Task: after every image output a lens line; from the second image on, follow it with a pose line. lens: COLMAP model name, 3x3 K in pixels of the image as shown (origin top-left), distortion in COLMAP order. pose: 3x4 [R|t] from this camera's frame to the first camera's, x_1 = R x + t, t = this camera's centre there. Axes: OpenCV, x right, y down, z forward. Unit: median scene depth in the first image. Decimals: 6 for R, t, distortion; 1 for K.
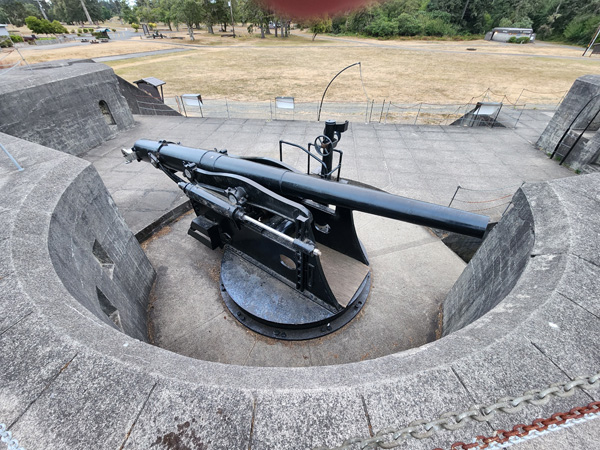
lens RADIAL K [[242.3, 0, 301.2], [0, 242.3, 227.0], [0, 0, 1]] dist [-0.001143, -0.000025]
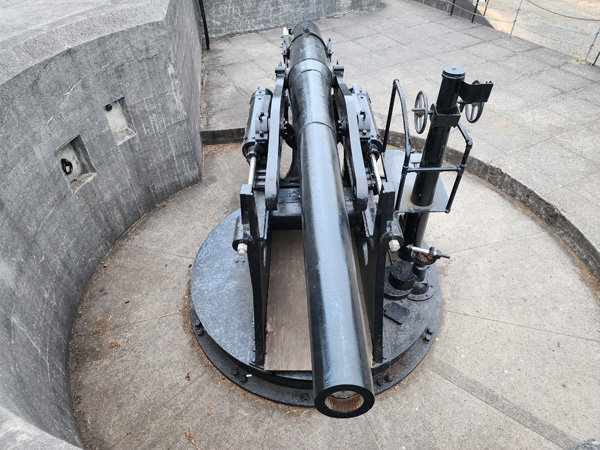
lens RADIAL K [[396.7, 0, 300.8], [0, 396.7, 223.4], [0, 0, 1]] dist [0.037454, 0.000247]
pose [[0.597951, 0.545983, -0.586820, 0.582036], [-0.520257, 0.821316, 0.234035, -0.215703], [0.609743, 0.165355, 0.775158, 0.247173]]
